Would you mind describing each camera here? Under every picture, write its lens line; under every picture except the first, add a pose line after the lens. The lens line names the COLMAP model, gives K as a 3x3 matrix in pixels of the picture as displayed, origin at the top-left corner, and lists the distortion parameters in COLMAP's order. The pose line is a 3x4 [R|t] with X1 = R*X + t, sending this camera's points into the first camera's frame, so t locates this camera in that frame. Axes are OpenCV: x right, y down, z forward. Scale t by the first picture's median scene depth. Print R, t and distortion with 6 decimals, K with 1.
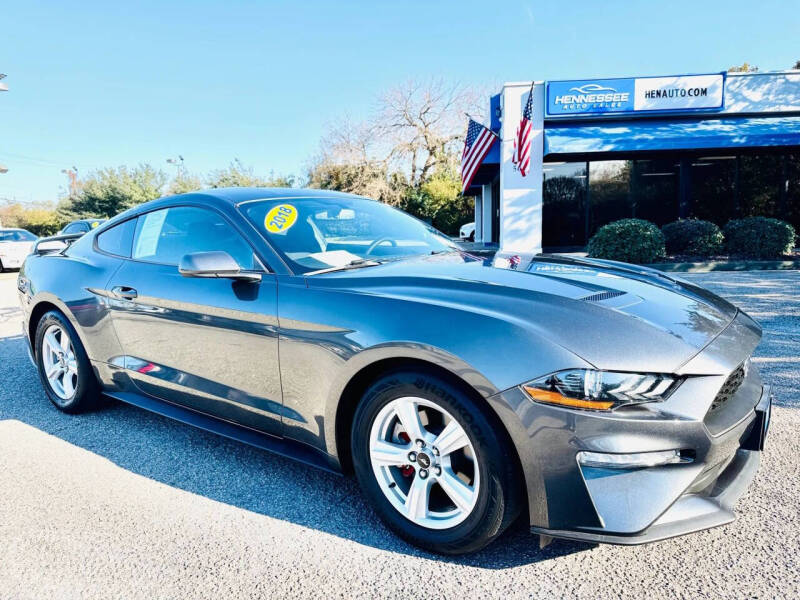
lens RADIAL K [[569.2, 0, 393.0], [0, 569.2, 303.7], [0, 0, 1]] dist [0.040206, -0.050307]
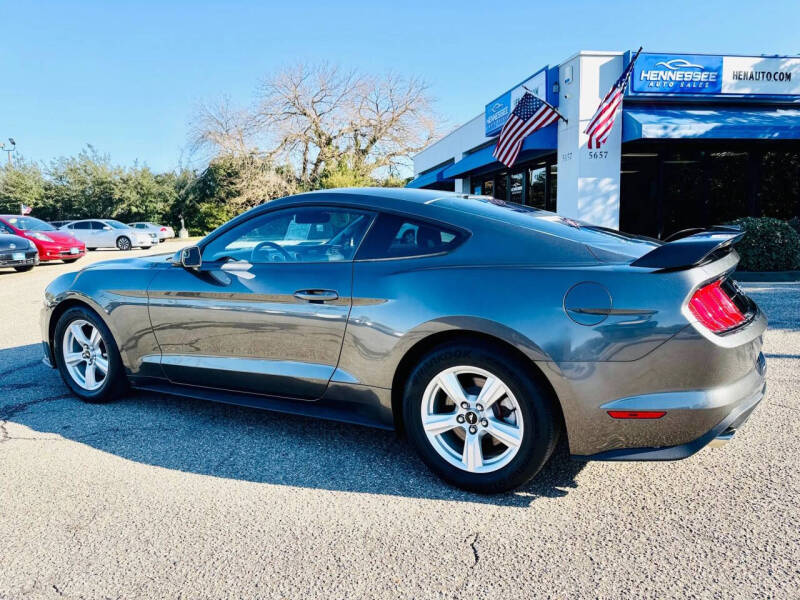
lens RADIAL K [[562.3, 0, 417.2], [0, 562.3, 315.2], [0, 0, 1]] dist [0.018151, -0.003890]
pose [[0.956384, -0.044406, 0.288718, -0.293767], [0.037172, 0.998844, 0.030493, -0.041727], [-0.289738, -0.018430, 0.956929, 0.303049]]
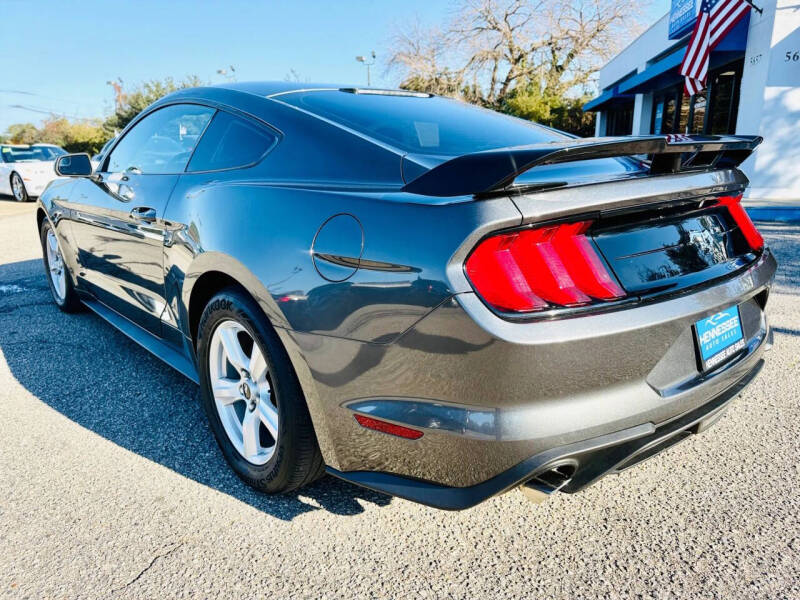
lens RADIAL K [[579.2, 0, 403.6], [0, 579.2, 299.3], [0, 0, 1]] dist [0.002166, -0.003708]
pose [[0.997733, 0.031352, -0.059545, -0.170045], [-0.024034, 0.992498, 0.119877, -0.042313], [0.062857, -0.118174, 0.991001, 0.339522]]
